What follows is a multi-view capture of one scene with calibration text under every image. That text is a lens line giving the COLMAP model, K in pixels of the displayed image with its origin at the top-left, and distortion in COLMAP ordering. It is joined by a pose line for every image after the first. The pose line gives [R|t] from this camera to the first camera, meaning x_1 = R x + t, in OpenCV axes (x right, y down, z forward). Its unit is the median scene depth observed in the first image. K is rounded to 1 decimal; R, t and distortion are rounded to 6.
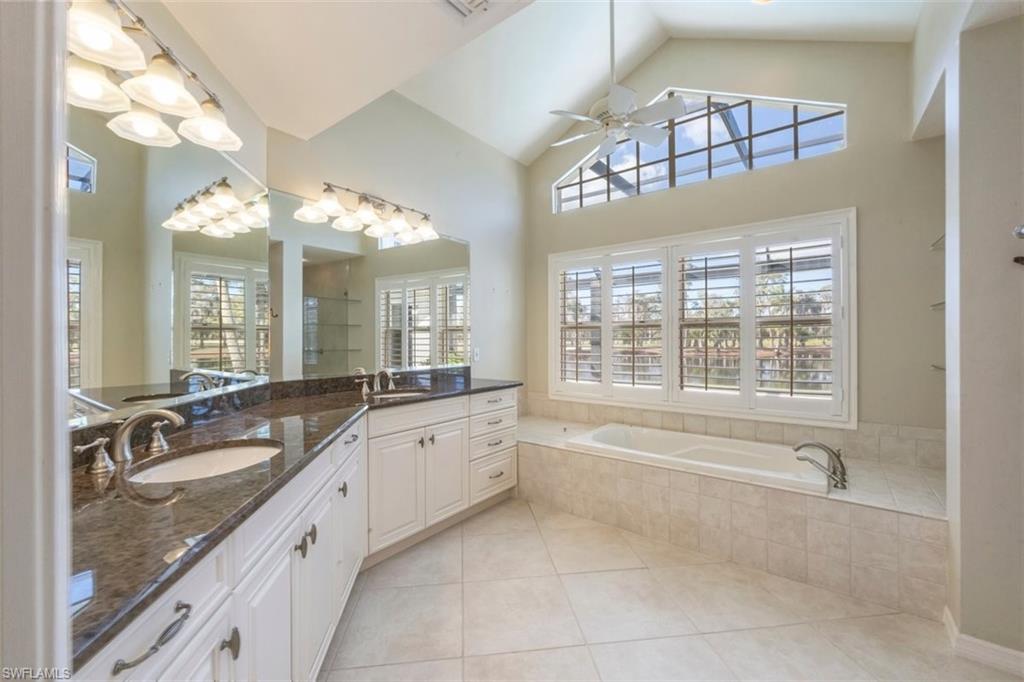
lens RADIAL K [[409.0, 0, 508.7], [0, 409.0, 342.8], [0, 0, 1]] dist [-0.011138, 0.000293]
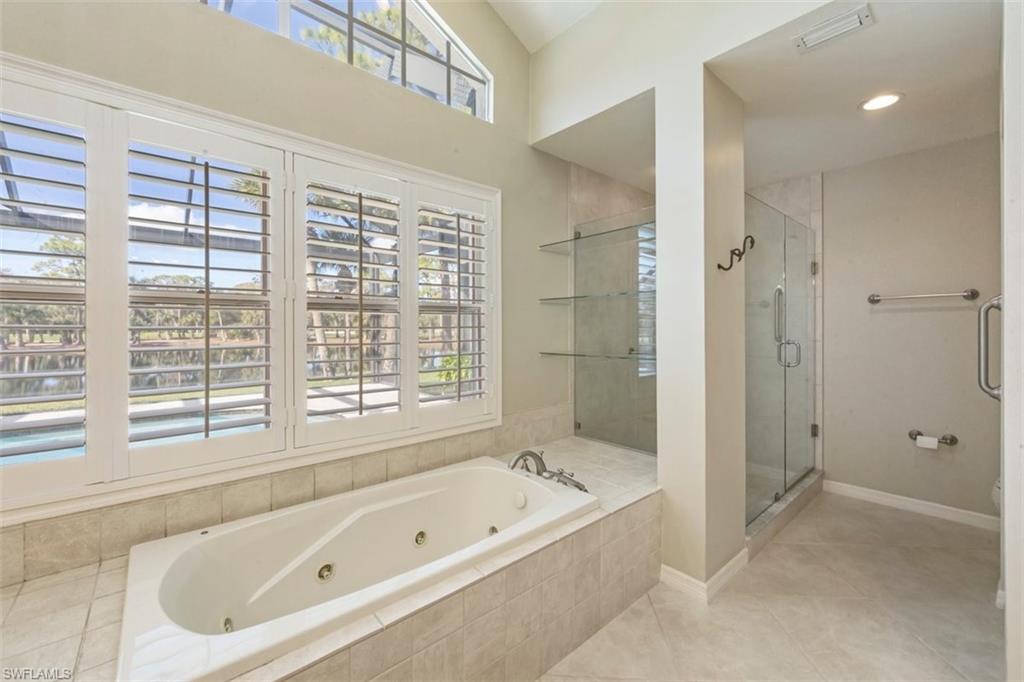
lens RADIAL K [[409.0, 0, 511.1], [0, 409.0, 331.0], [0, 0, 1]] dist [-0.011138, 0.000293]
pose [[0.148654, 0.004948, 0.988877, -0.085385], [-0.000547, 0.999988, -0.004921, -0.000370], [-0.988889, 0.000191, 0.148655, 0.862012]]
